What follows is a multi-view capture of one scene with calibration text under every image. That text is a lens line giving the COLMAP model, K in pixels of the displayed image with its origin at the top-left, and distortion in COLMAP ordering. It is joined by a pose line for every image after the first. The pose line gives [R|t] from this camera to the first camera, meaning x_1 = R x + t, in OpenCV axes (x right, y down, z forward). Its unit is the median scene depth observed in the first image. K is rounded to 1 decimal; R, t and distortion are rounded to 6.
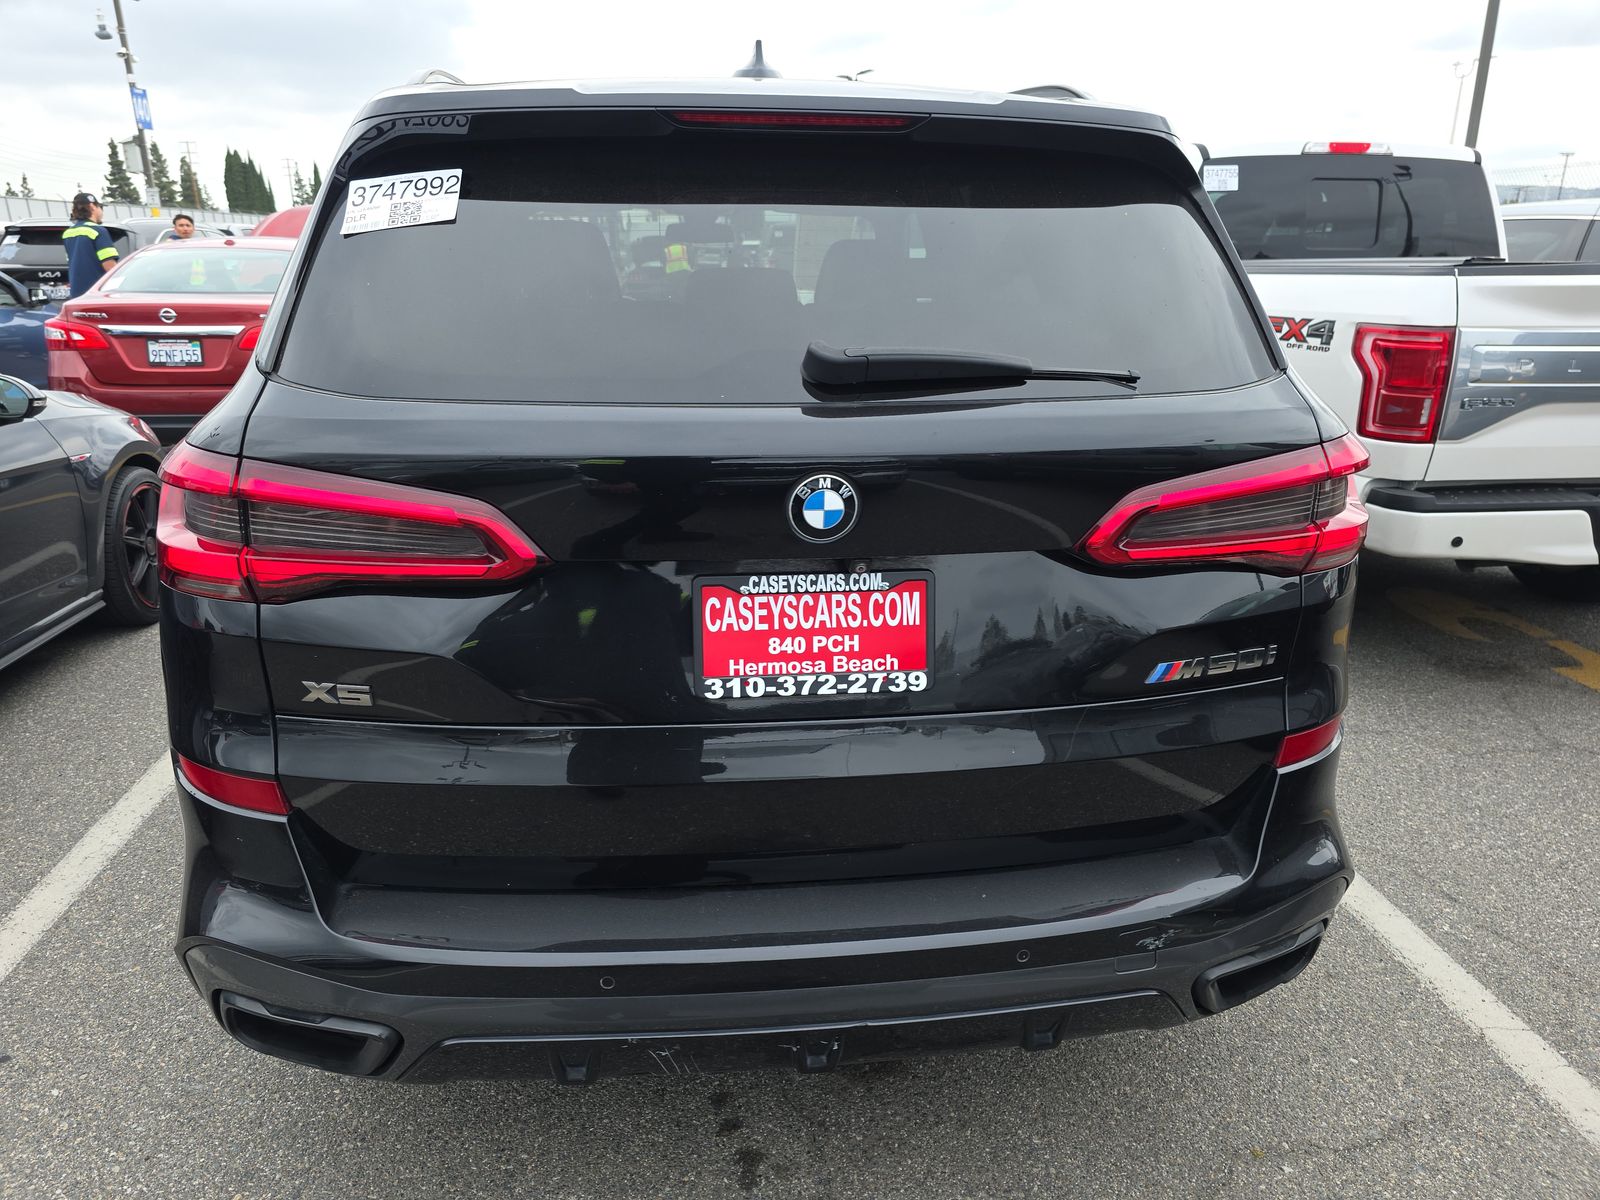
lens RADIAL K [[1148.9, 0, 800.0], [0, 1148.9, 600.0], [0, 0, 1]] dist [0.030500, -0.002252]
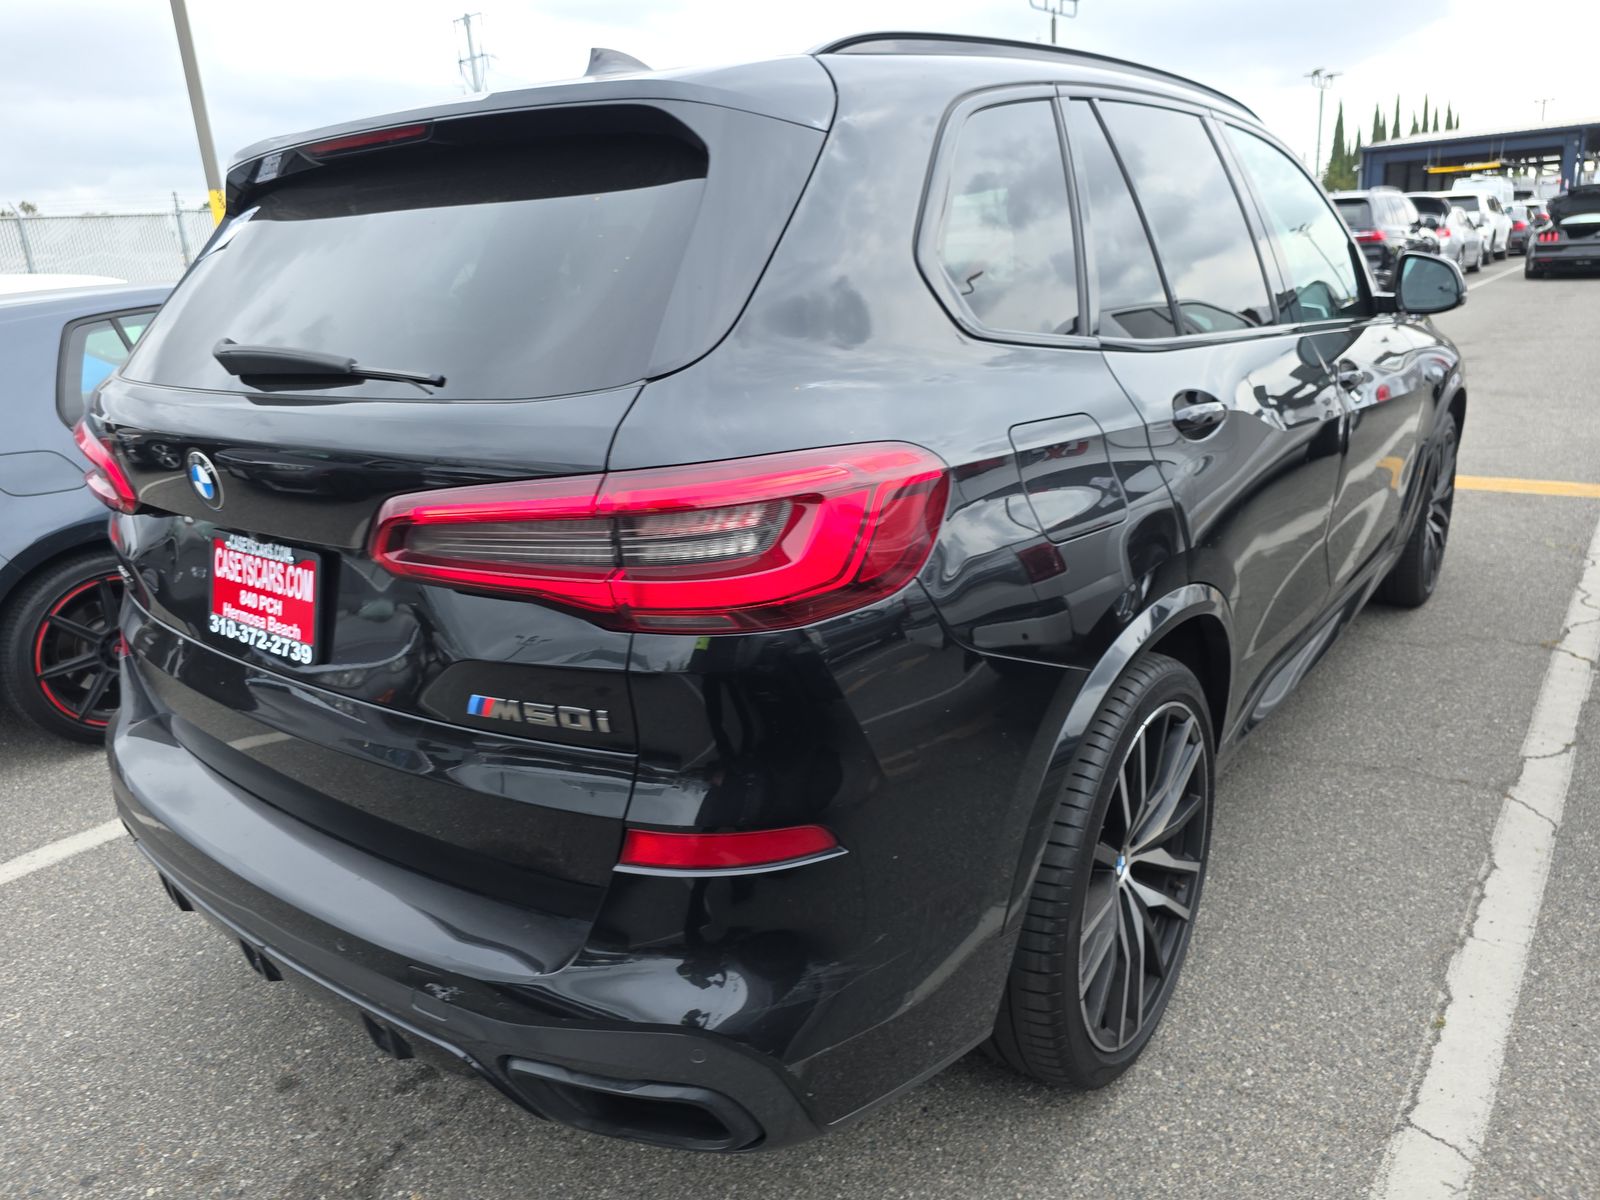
lens RADIAL K [[1222.0, 0, 800.0], [0, 1222.0, 600.0], [0, 0, 1]] dist [0.038148, -0.001327]
pose [[0.671167, 0.164816, -0.722752, 1.249176], [-0.162810, 0.983939, 0.073187, -0.139522], [0.723206, 0.068551, 0.687222, 0.551931]]
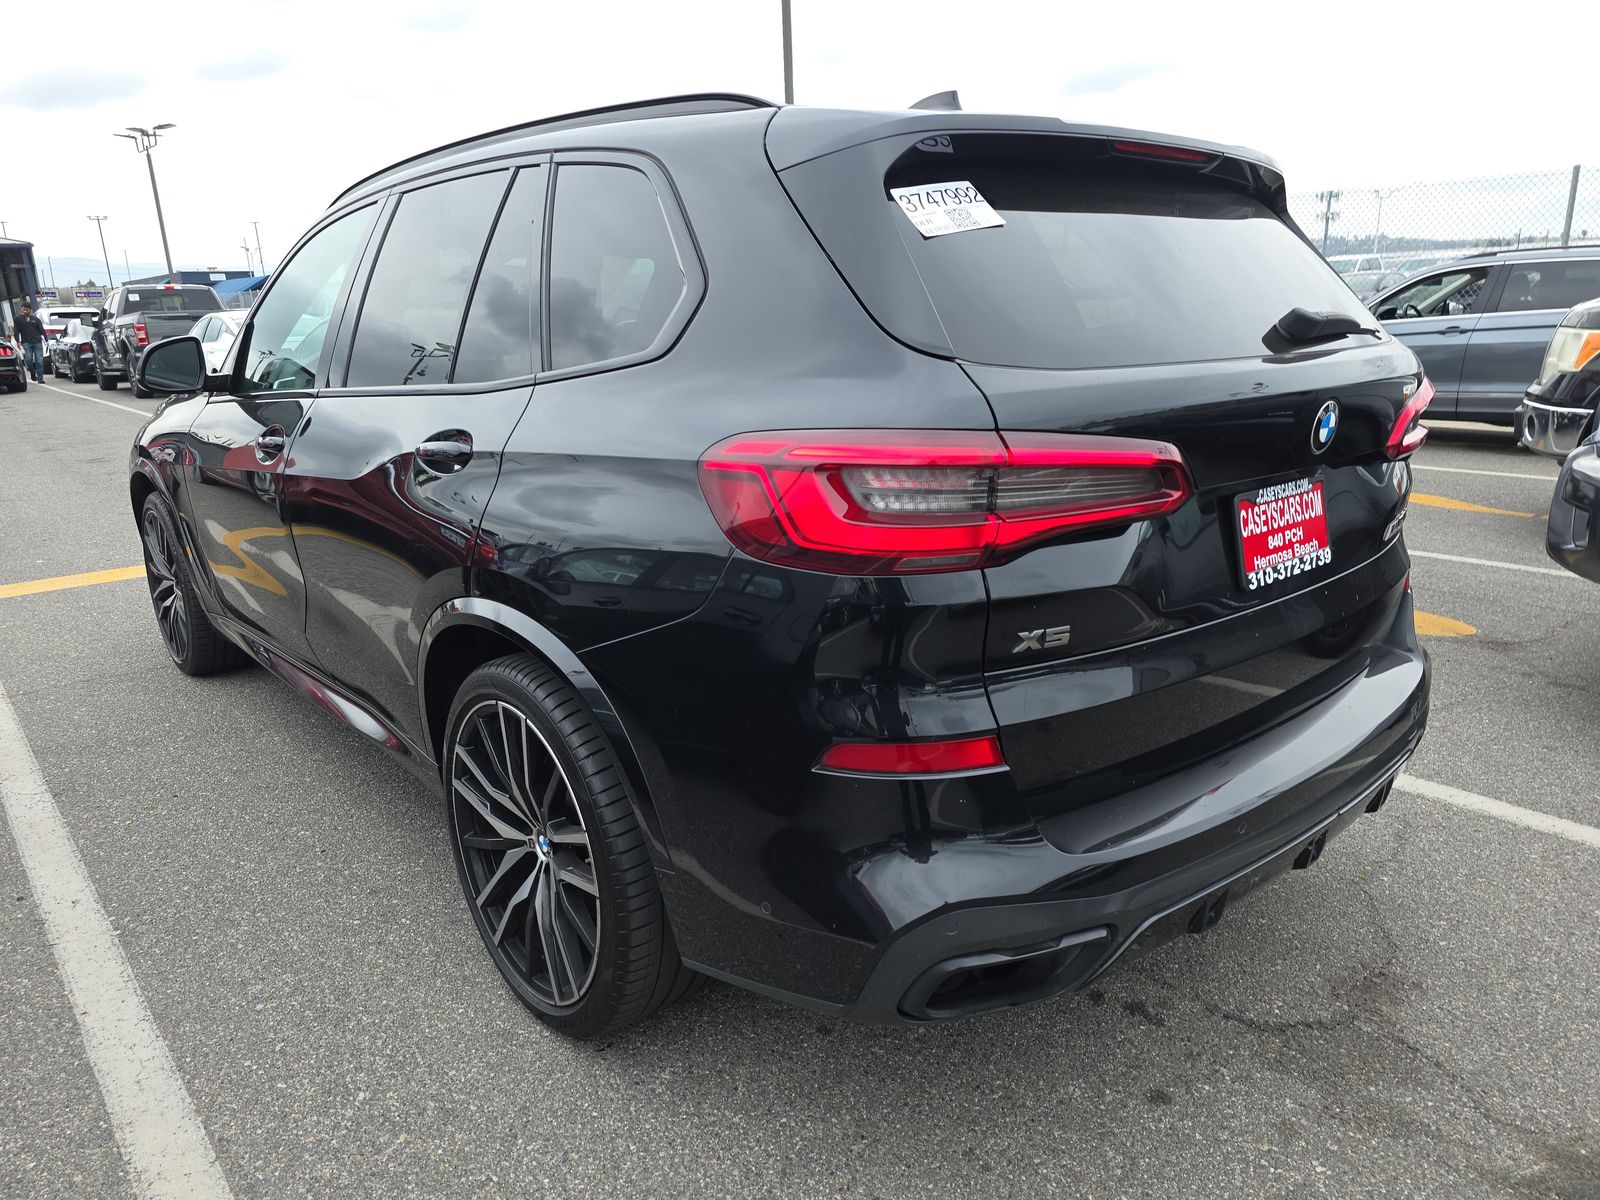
lens RADIAL K [[1148.9, 0, 800.0], [0, 1148.9, 600.0], [0, 0, 1]] dist [0.030500, -0.002252]
pose [[0.832698, -0.169983, 0.526991, -1.165383], [0.198039, 0.980189, 0.003243, -0.005944], [-0.517102, 0.101664, 0.849864, 0.169877]]
